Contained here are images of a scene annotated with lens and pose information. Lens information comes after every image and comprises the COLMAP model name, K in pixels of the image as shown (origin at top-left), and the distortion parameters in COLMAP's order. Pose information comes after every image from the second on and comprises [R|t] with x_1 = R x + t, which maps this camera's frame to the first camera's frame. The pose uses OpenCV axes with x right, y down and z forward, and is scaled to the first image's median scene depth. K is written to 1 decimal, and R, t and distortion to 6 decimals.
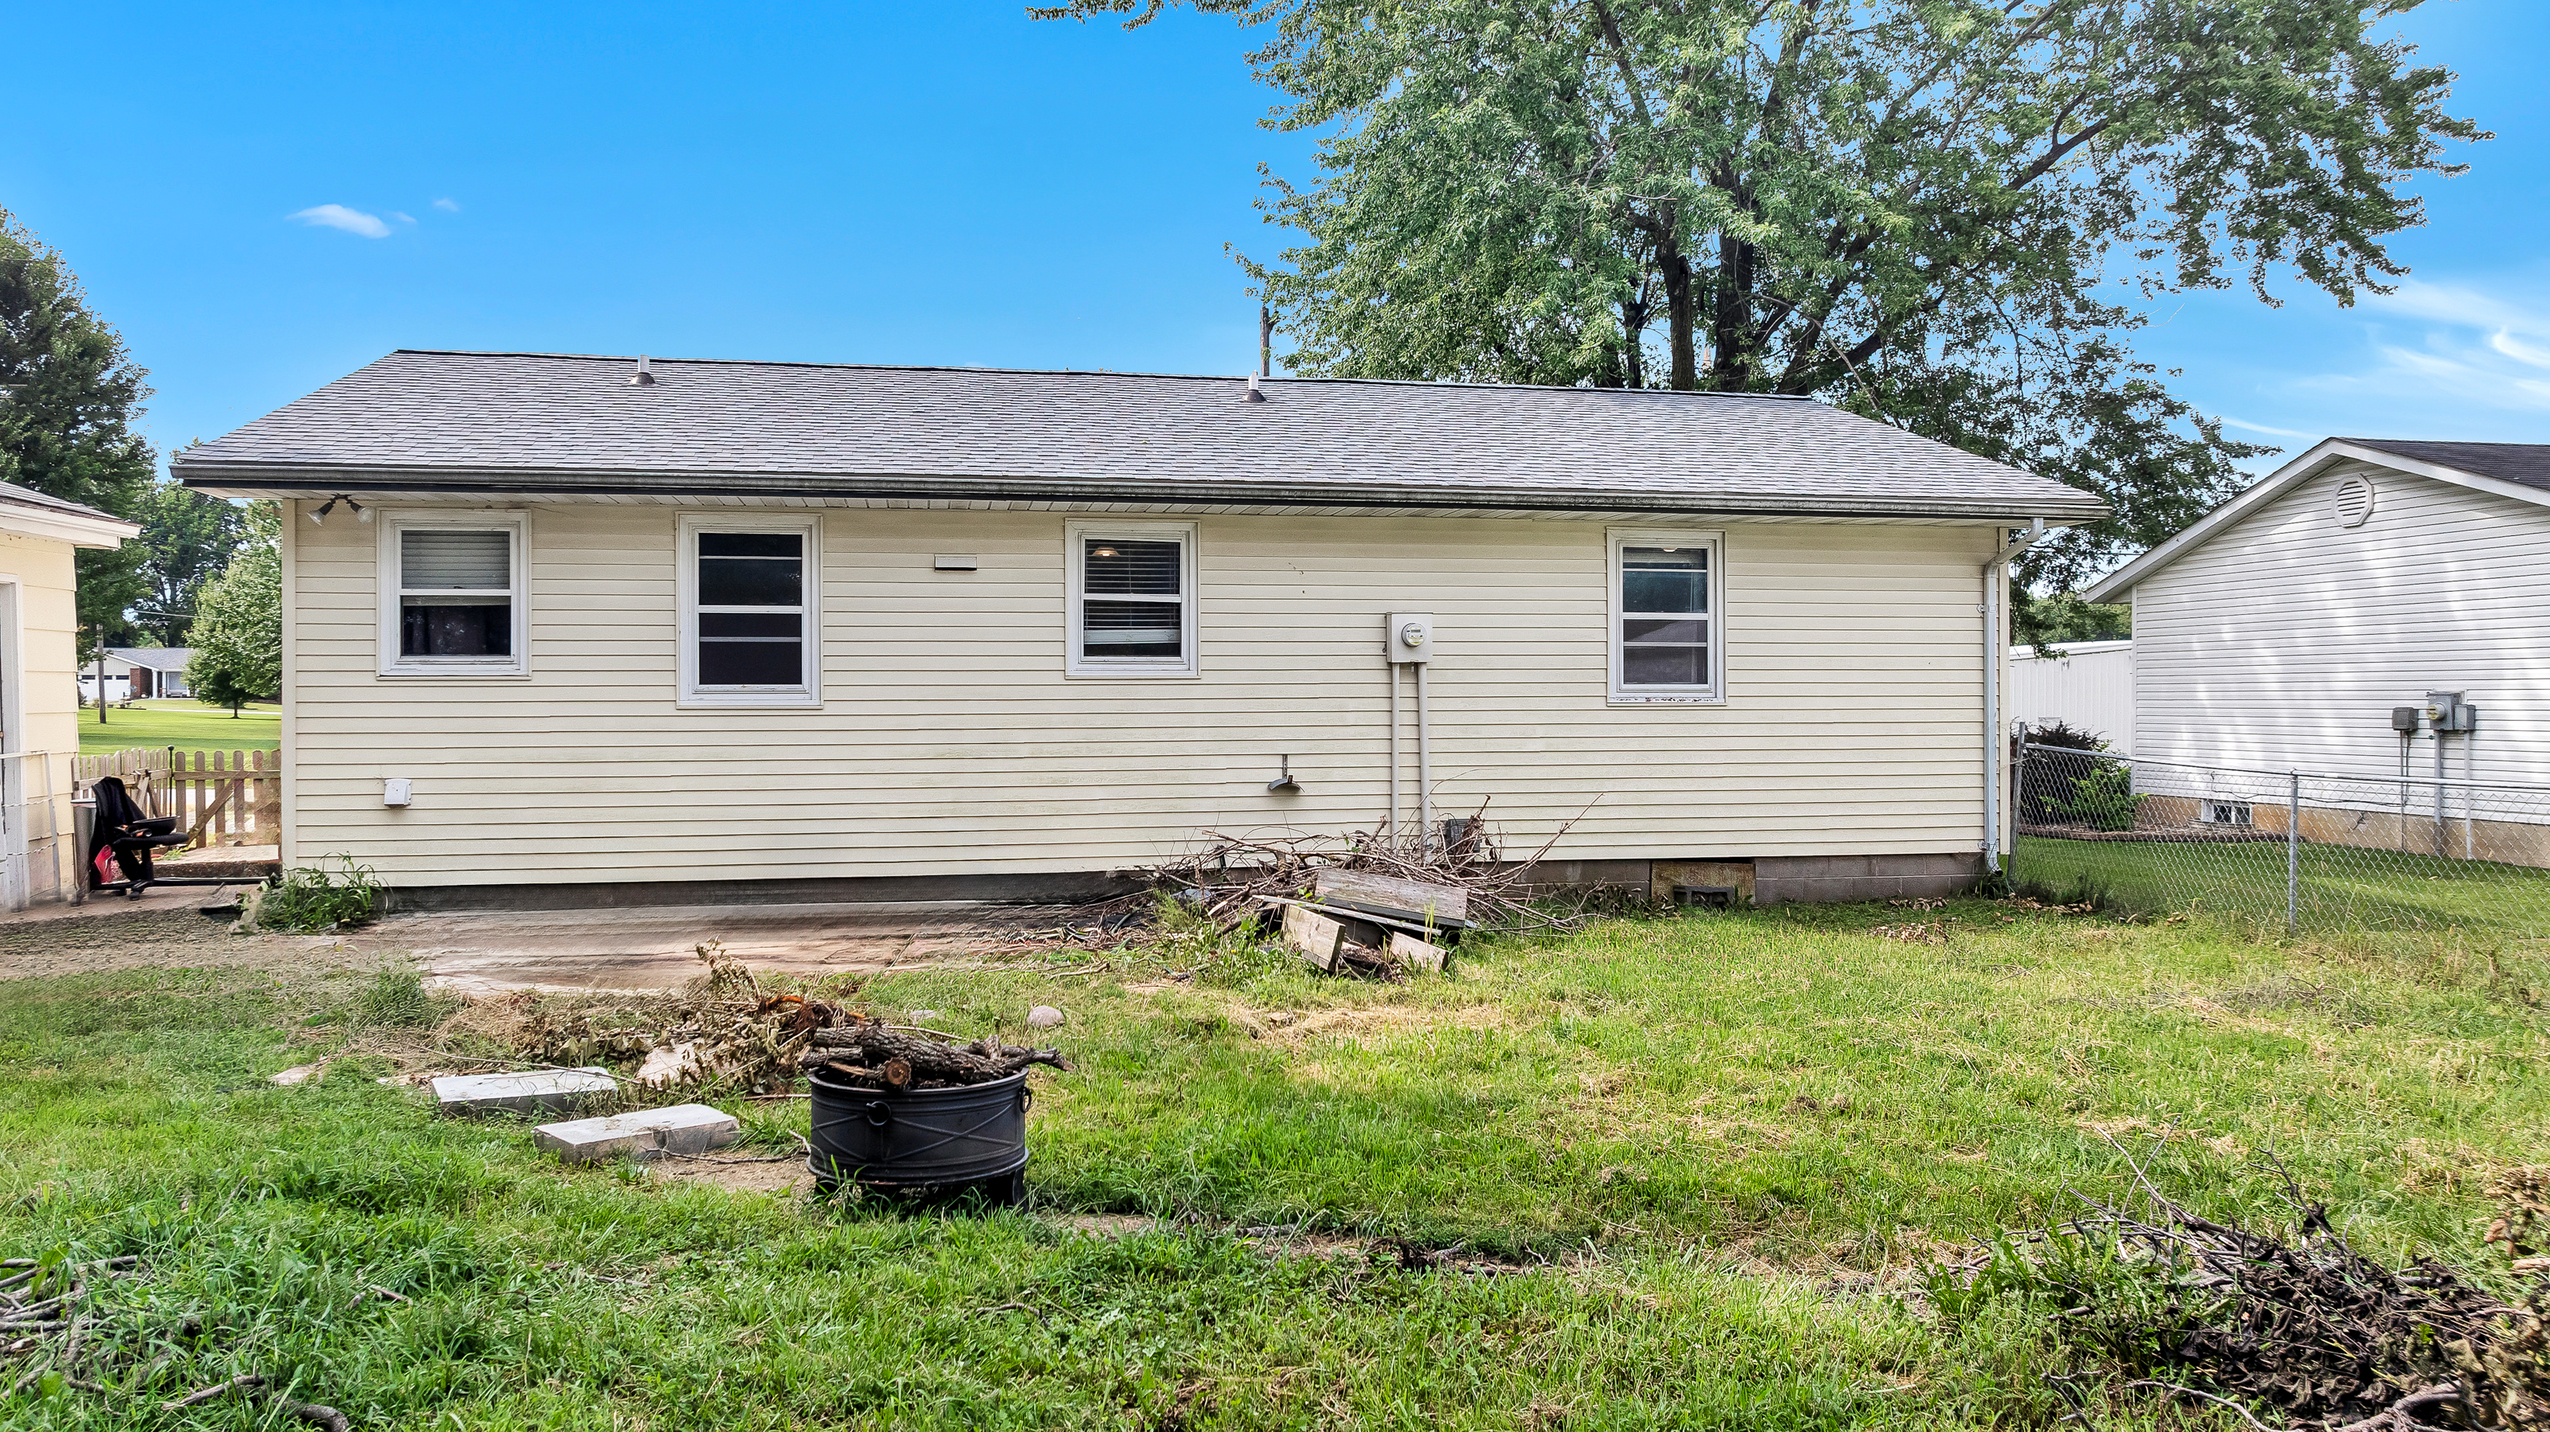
lens RADIAL K [[1829.3, 0, 1275.0], [0, 1829.3, 716.0], [0, 0, 1]] dist [-0.000102, 0.001723]
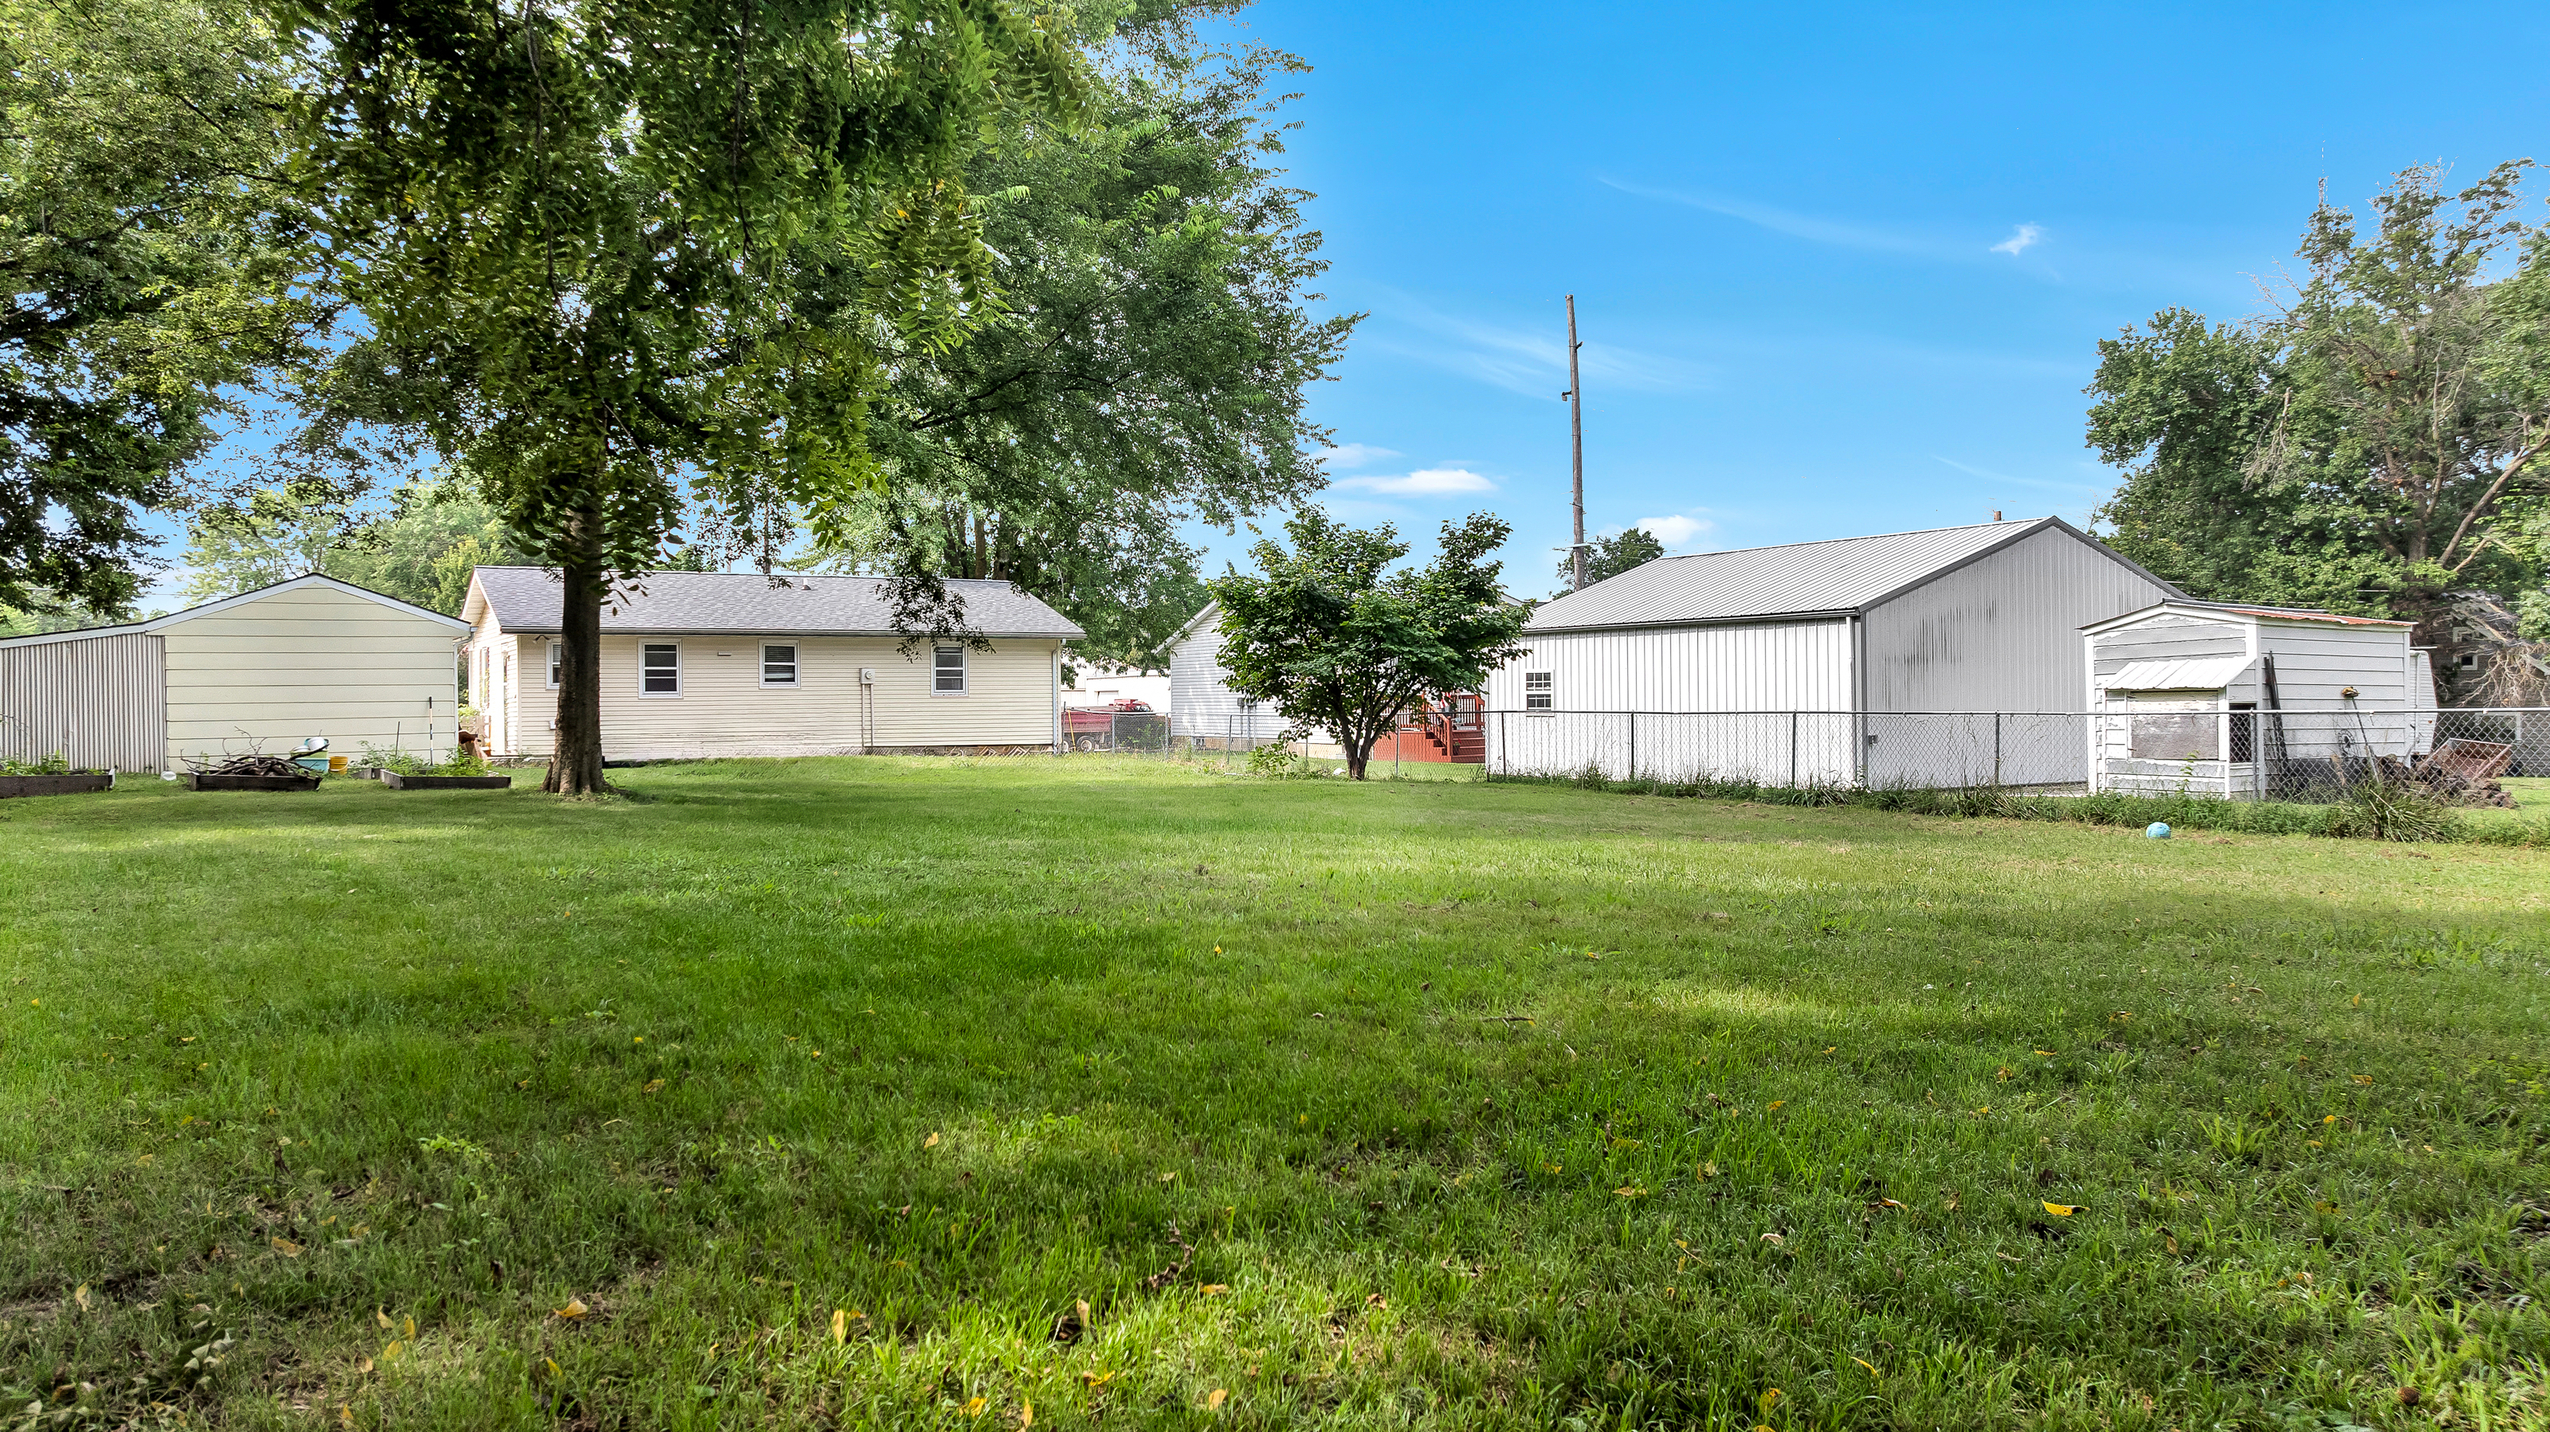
lens RADIAL K [[1829.3, 0, 1275.0], [0, 1829.3, 716.0], [0, 0, 1]] dist [-0.000102, 0.001723]
pose [[0.942132, -0.009043, 0.335119, -0.342276], [0.008910, 0.999958, 0.001934, 0.028769], [-0.335123, 0.001164, 0.942174, -2.359616]]
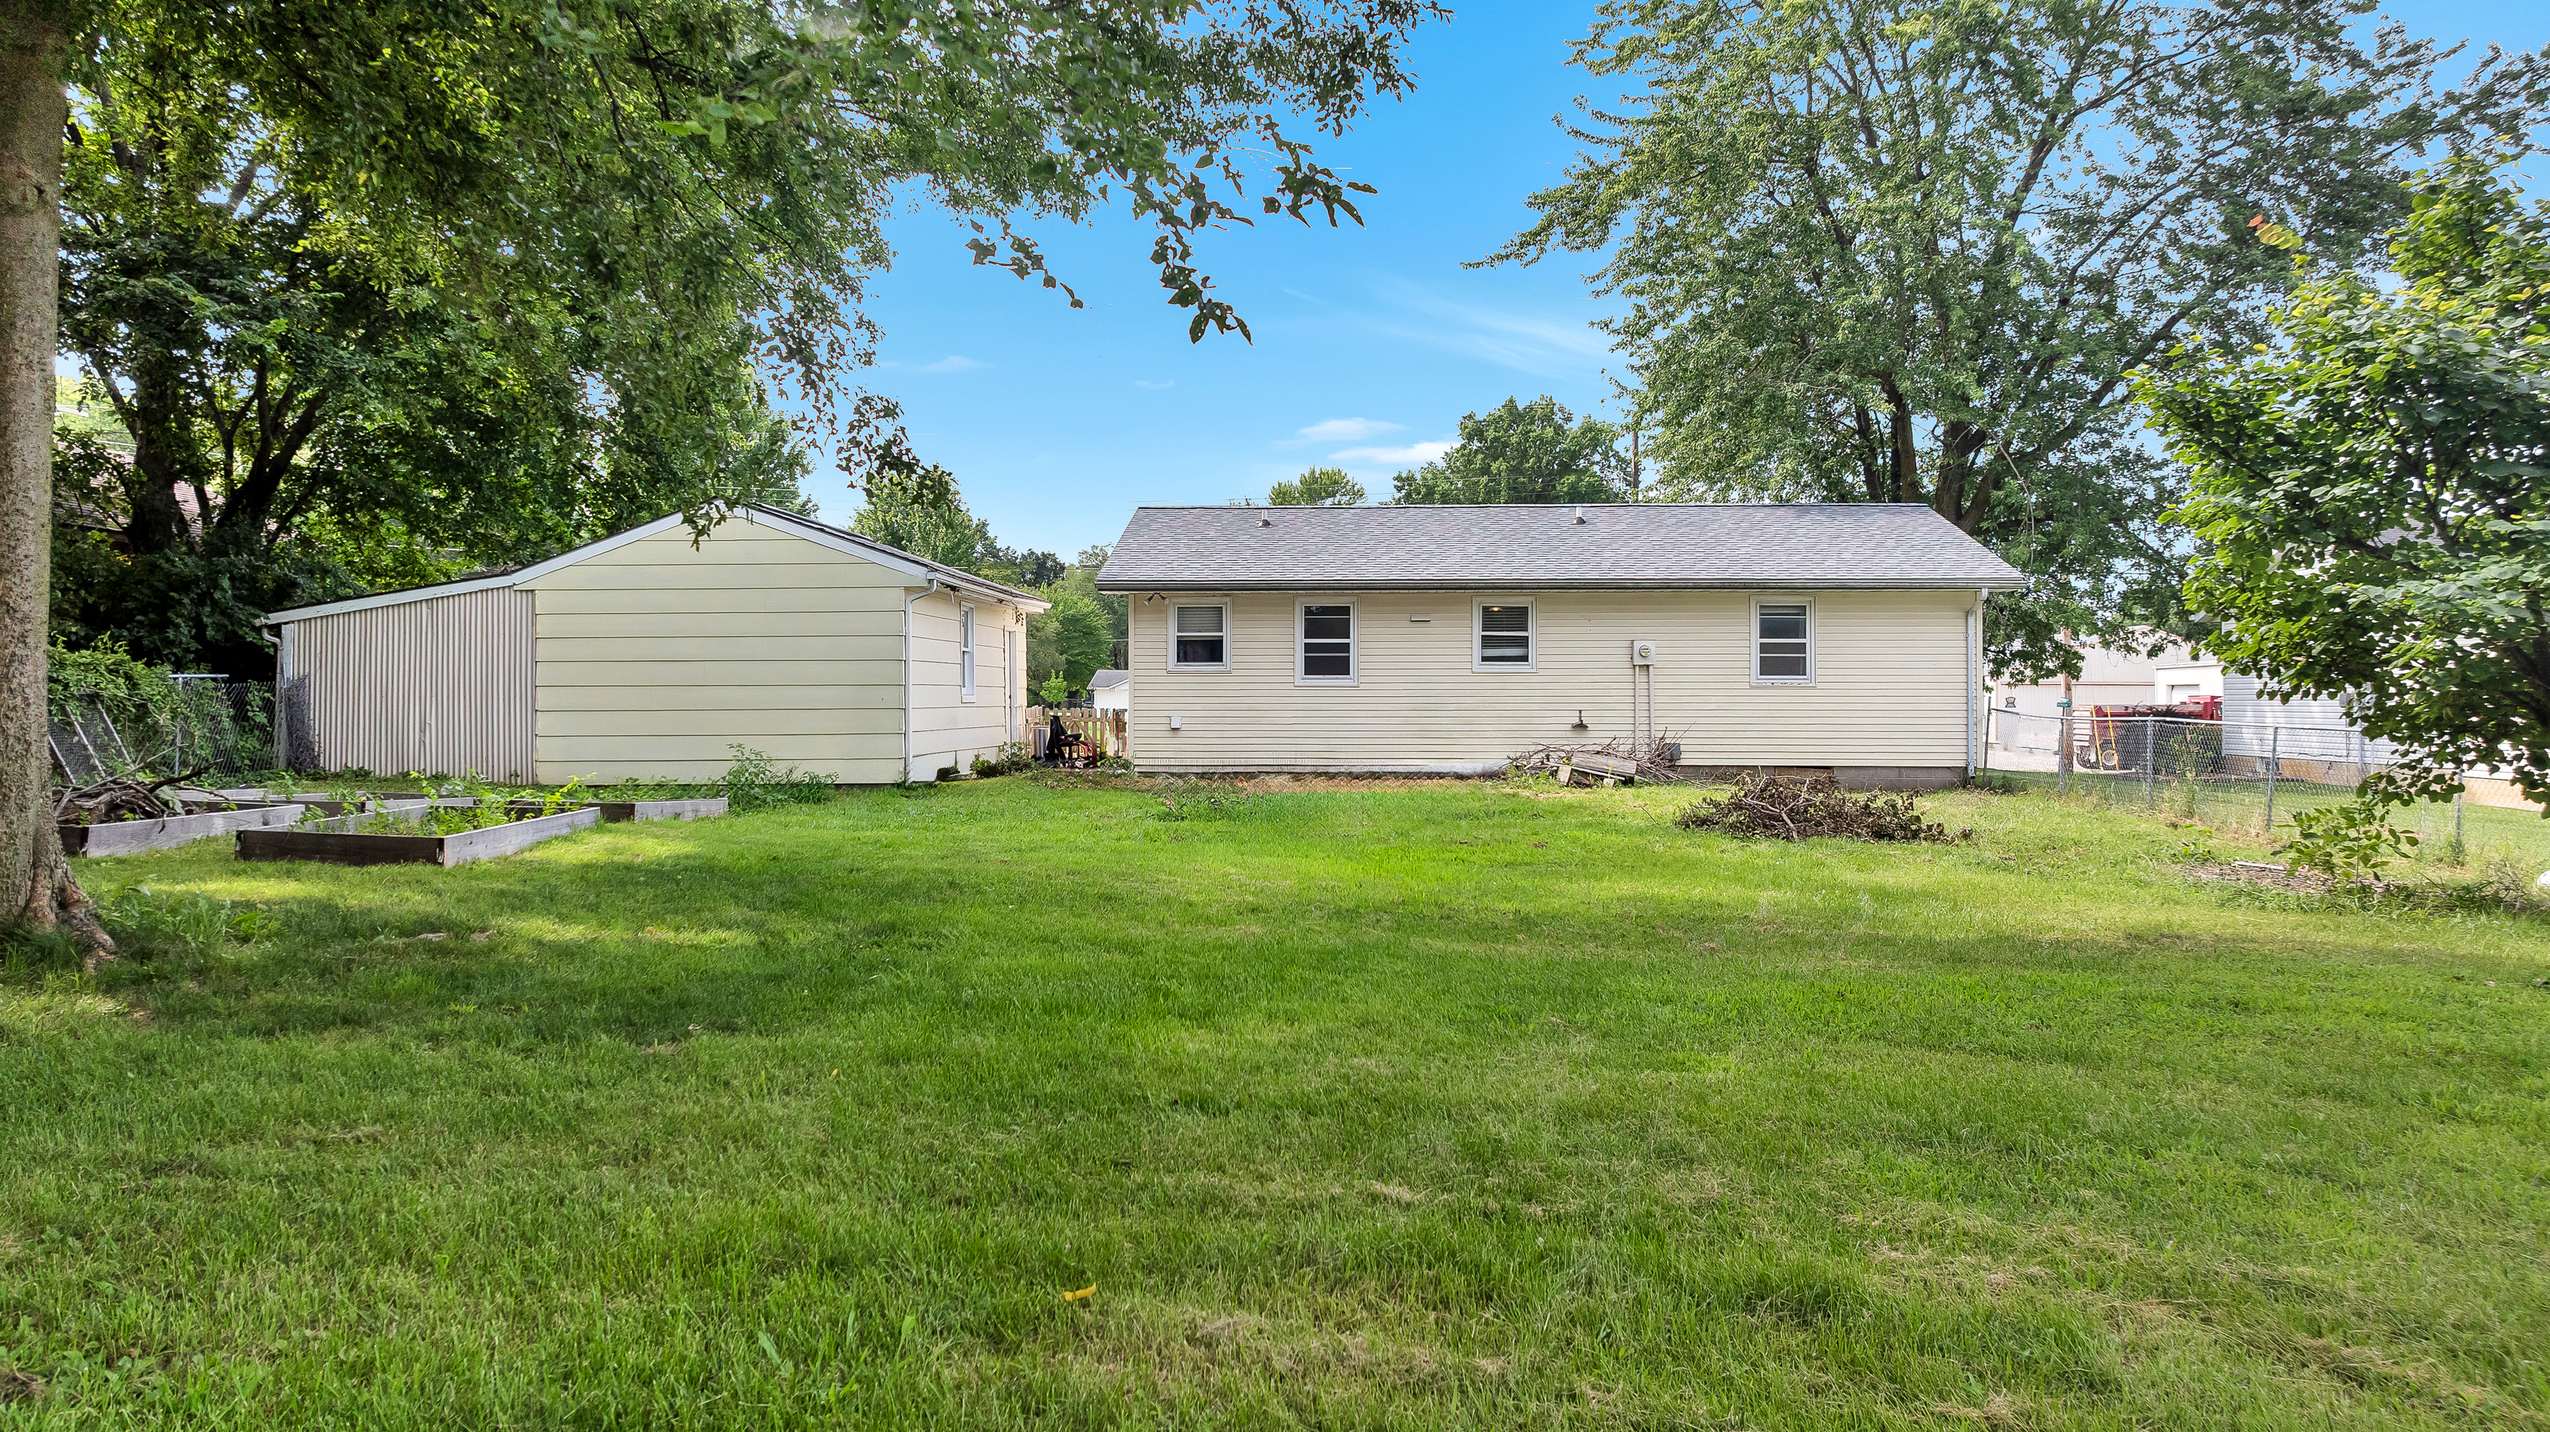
lens RADIAL K [[1829.3, 0, 1275.0], [0, 1829.3, 716.0], [0, 0, 1]] dist [-0.000102, 0.001723]
pose [[0.971523, 0.005868, -0.236872, 0.163888], [-0.004941, 0.999978, 0.004507, 0.020923], [0.236894, -0.003209, 0.971530, -1.098487]]
